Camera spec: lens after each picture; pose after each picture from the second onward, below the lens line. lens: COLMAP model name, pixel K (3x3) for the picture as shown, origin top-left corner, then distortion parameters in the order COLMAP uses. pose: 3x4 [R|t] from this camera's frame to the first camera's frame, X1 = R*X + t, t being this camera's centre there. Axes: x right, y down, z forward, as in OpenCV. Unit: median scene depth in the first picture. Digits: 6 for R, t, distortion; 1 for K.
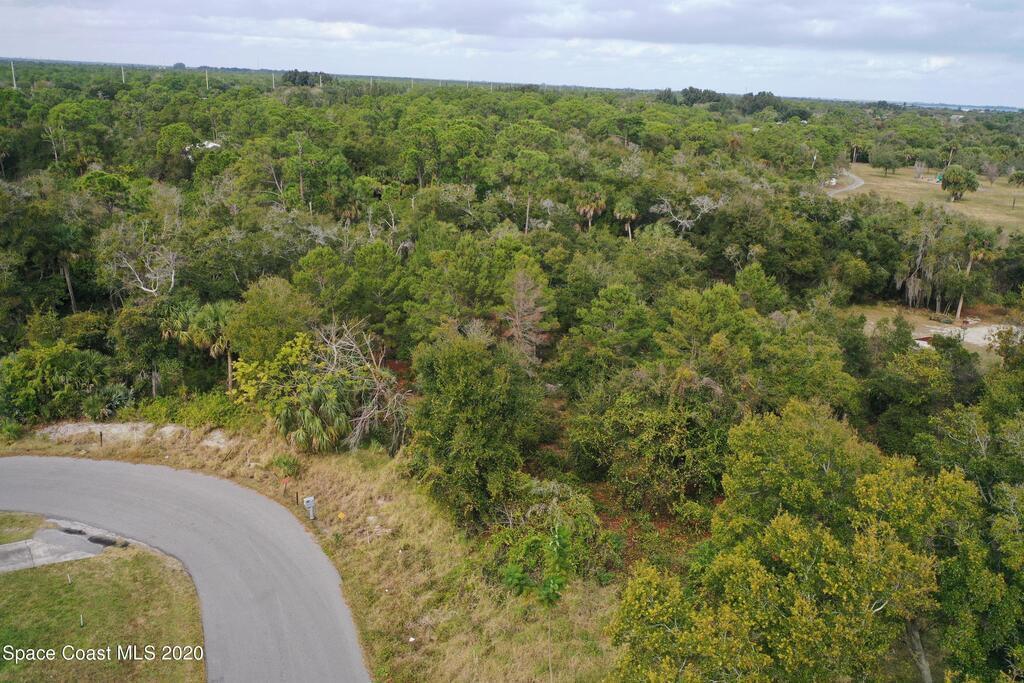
lens RADIAL K [[812.0, 0, 510.7], [0, 812.0, 339.7], [0, 0, 1]] dist [0.001906, 0.007307]
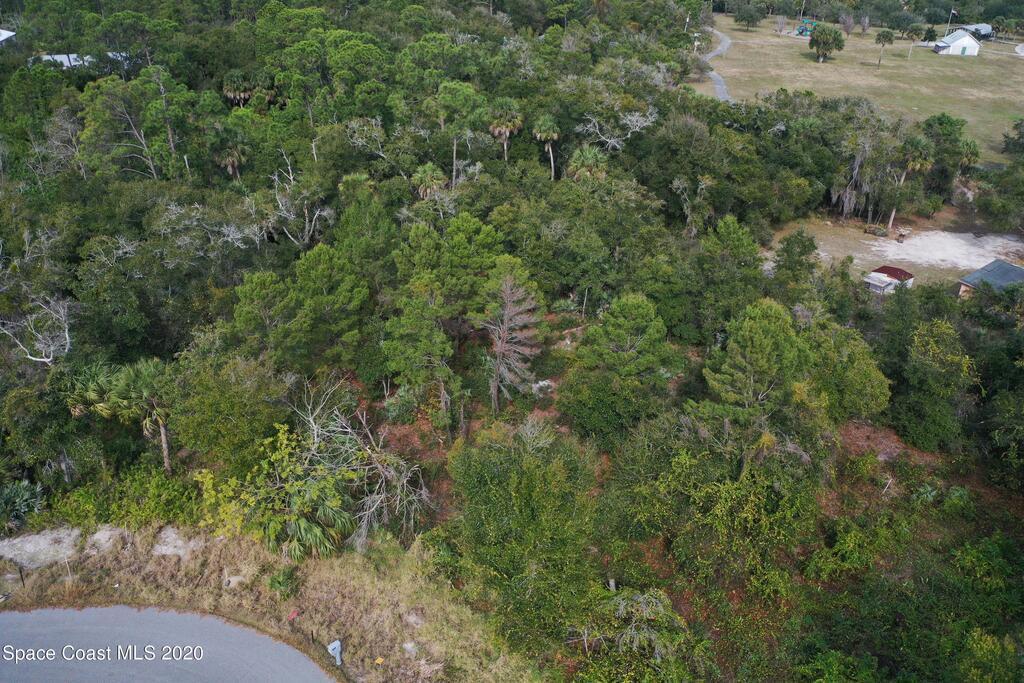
lens RADIAL K [[812.0, 0, 510.7], [0, 812.0, 339.7], [0, 0, 1]] dist [0.001906, 0.007307]
pose [[0.978781, -0.110796, 0.172372, -0.153441], [0.078071, 0.979401, 0.186221, -0.202447], [-0.189454, -0.168812, 0.967269, 0.196485]]
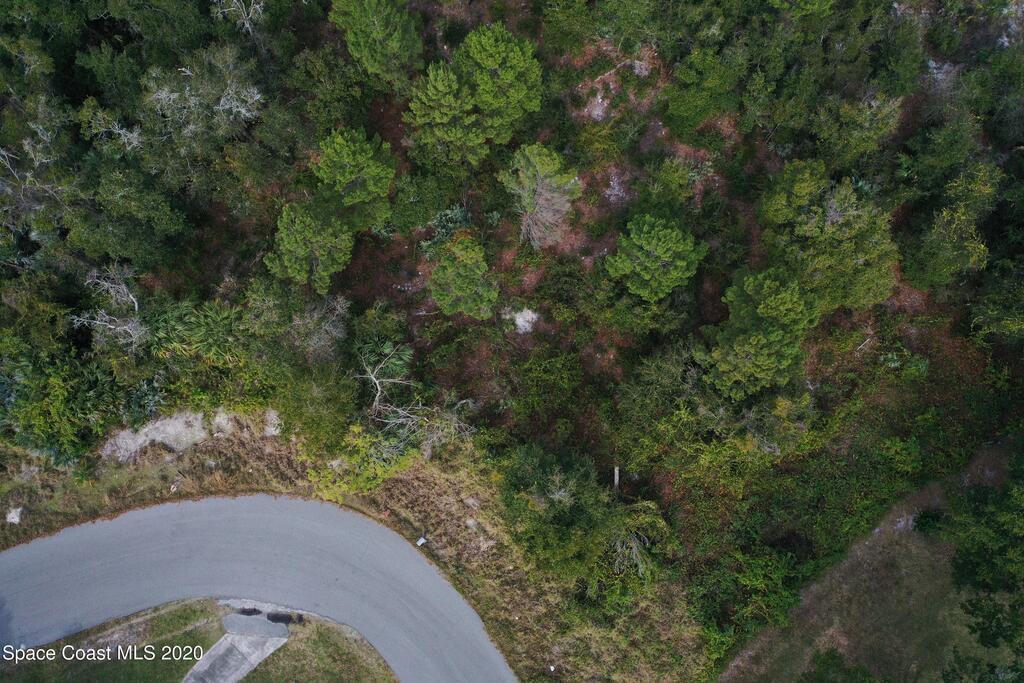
lens RADIAL K [[812.0, 0, 510.7], [0, 812.0, 339.7], [0, 0, 1]] dist [0.001906, 0.007307]
pose [[0.978479, -0.206203, 0.007732, -0.057776], [0.098564, 0.499975, 0.860413, -0.811095], [-0.181285, -0.841133, 0.509539, 0.522150]]
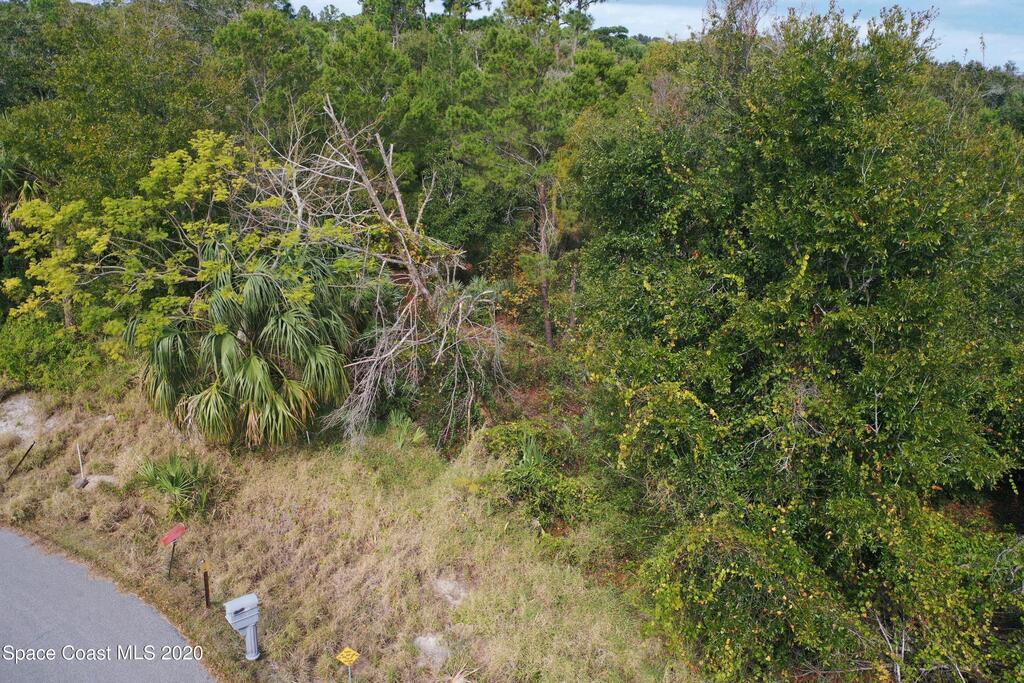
lens RADIAL K [[812.0, 0, 510.7], [0, 812.0, 339.7], [0, 0, 1]] dist [0.001906, 0.007307]
pose [[0.996787, -0.011555, 0.079258, -0.140562], [0.008029, 0.998970, 0.044665, 0.066556], [-0.079693, -0.043885, 0.995853, 0.570491]]
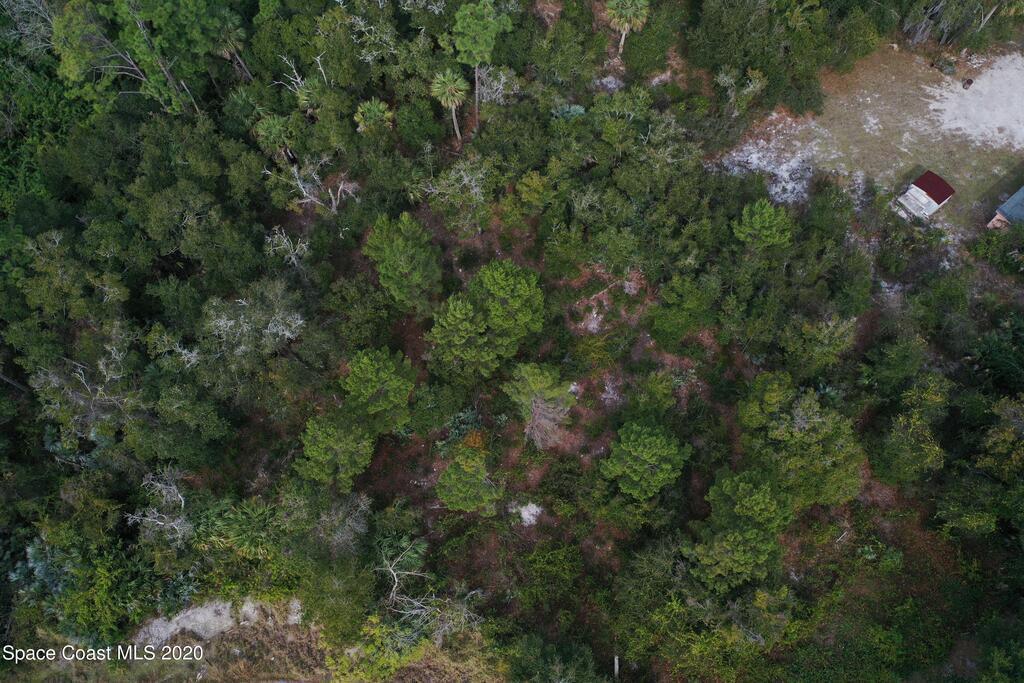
lens RADIAL K [[812.0, 0, 510.7], [0, 812.0, 339.7], [0, 0, 1]] dist [0.001906, 0.007307]
pose [[0.978660, -0.202009, 0.037643, -0.045787], [0.109345, 0.667059, 0.736937, -0.938385], [-0.173978, -0.717095, 0.674912, 0.478222]]
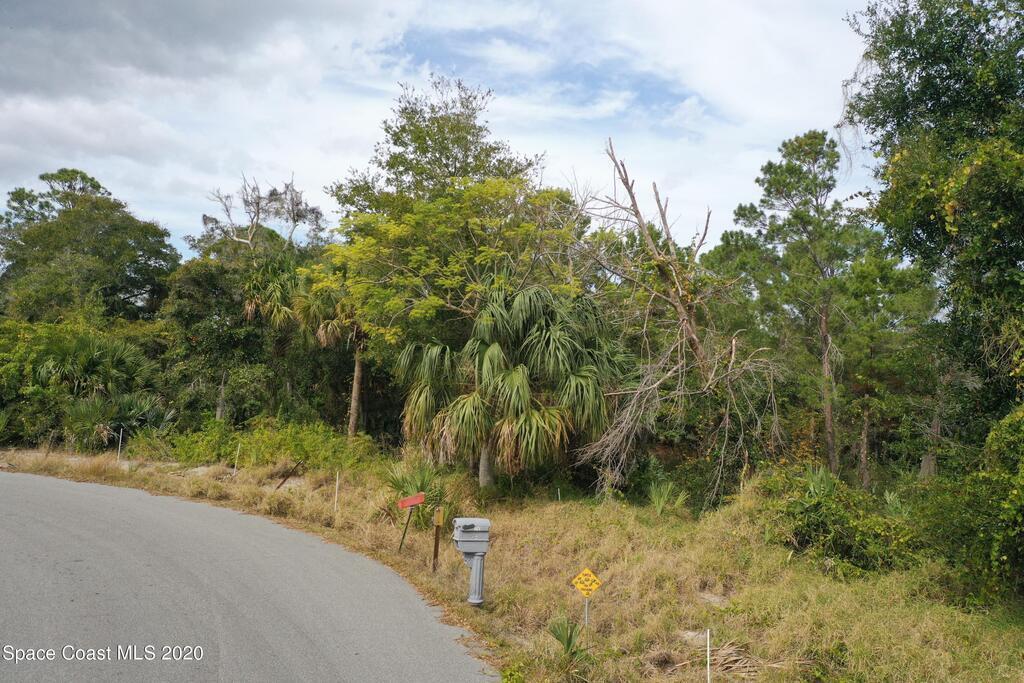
lens RADIAL K [[806.4, 0, 512.0], [0, 806.4, 341.5], [0, 0, 1]] dist [0.006390, 0.003366]
pose [[0.969894, 0.012410, -0.243213, -0.141826], [-0.100357, 0.930325, -0.352738, 0.197503], [0.221890, 0.366526, 0.903562, 0.615376]]
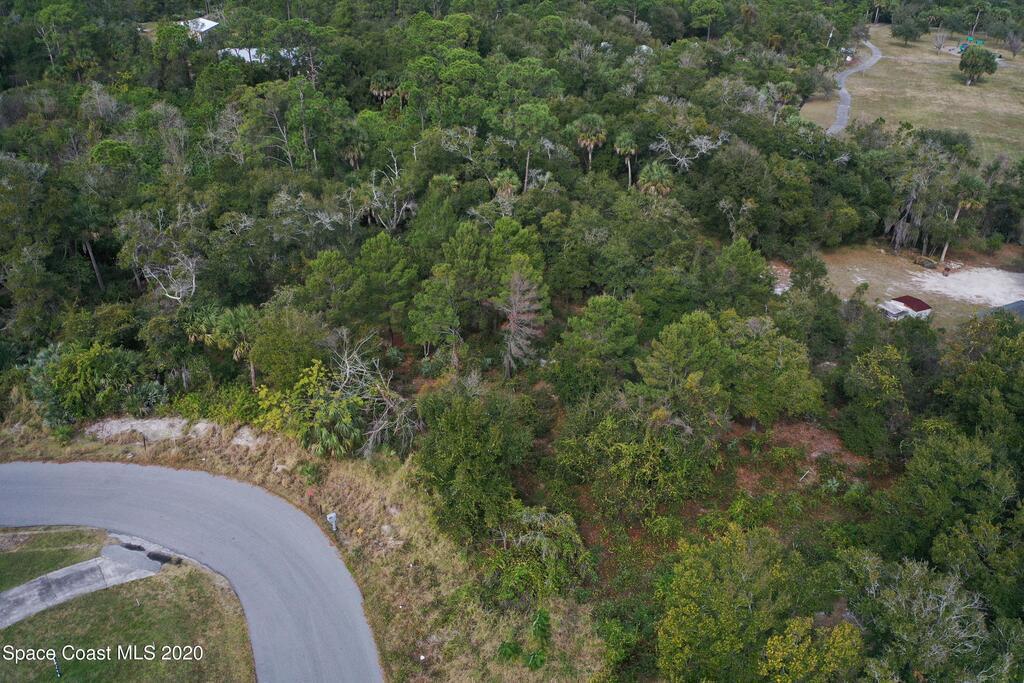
lens RADIAL K [[812.0, 0, 510.7], [0, 812.0, 339.7], [0, 0, 1]] dist [0.001906, 0.007307]
pose [[0.999950, -0.001541, -0.009851, 0.016780], [0.003397, 0.981535, 0.191250, -0.229131], [0.009374, -0.191274, 0.981492, -0.075879]]
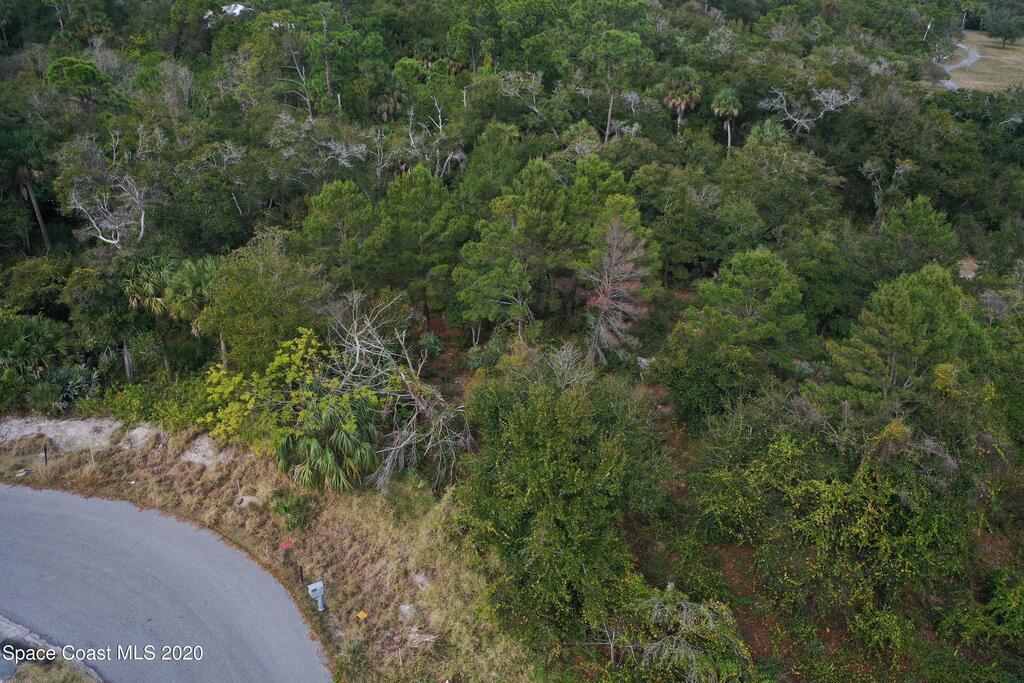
lens RADIAL K [[813.2, 0, 511.9], [0, 813.2, 339.4], [0, 0, 1]] dist [0.004752, 0.003691]
pose [[0.998198, 0.025993, -0.054078, -0.042421], [-0.017231, 0.987512, 0.156601, -0.102493], [0.057473, -0.155387, 0.986180, 0.304176]]
